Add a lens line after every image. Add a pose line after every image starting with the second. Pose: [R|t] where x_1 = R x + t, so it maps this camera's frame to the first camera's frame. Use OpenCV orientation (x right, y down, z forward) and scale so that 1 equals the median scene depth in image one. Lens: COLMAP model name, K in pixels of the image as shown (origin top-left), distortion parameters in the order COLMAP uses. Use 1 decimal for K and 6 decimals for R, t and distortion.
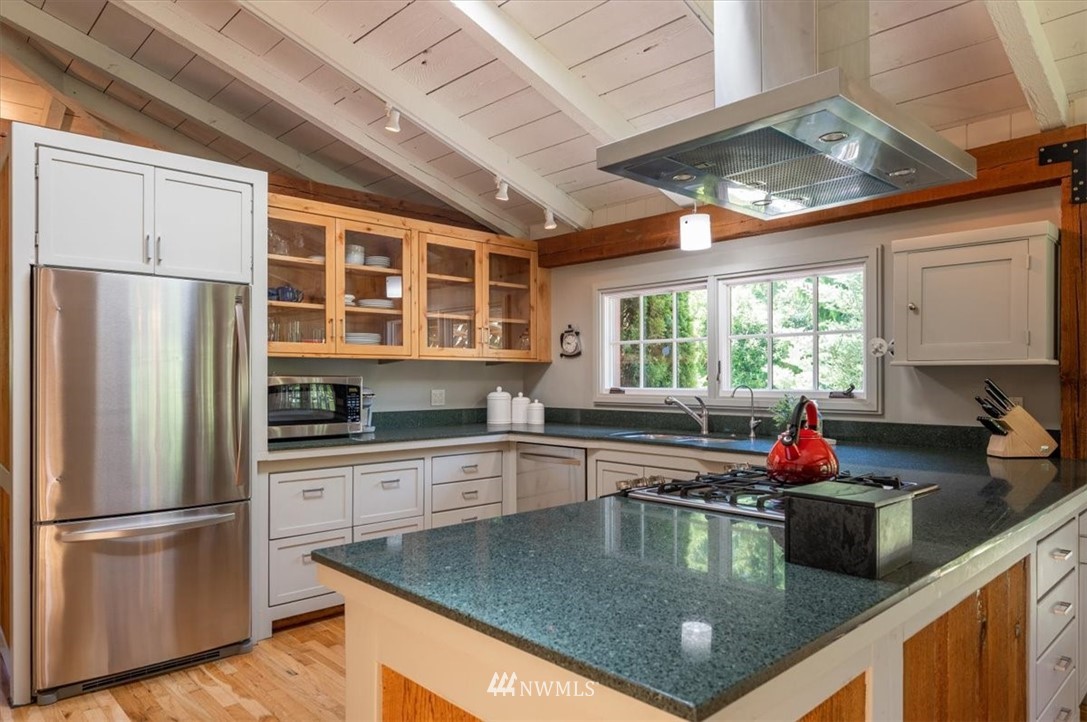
lens RADIAL K [[699.3, 0, 543.4], [0, 699.3, 378.9], [0, 0, 1]] dist [0.000460, -0.000841]
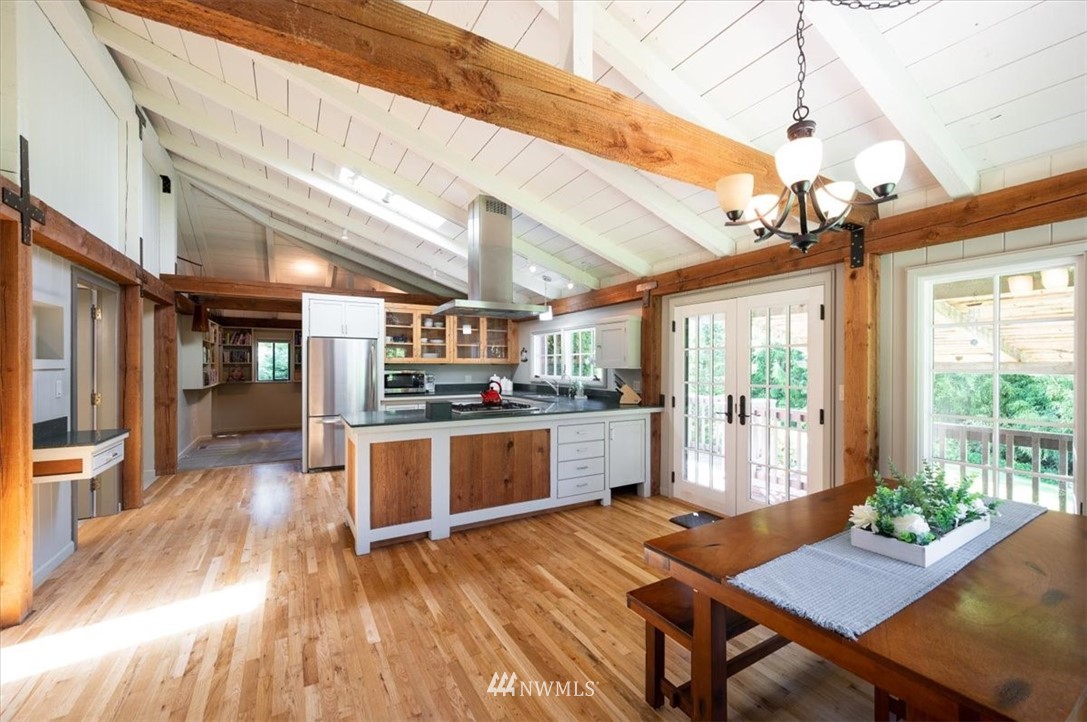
lens RADIAL K [[428.7, 0, 539.0], [0, 428.7, 363.8], [0, 0, 1]] dist [-0.025923, -0.000039]
pose [[0.972769, -0.001076, -0.231774, 0.500574], [-0.000506, 0.999977, -0.006770, -0.017192], [0.231776, 0.006703, 0.972746, -0.435595]]
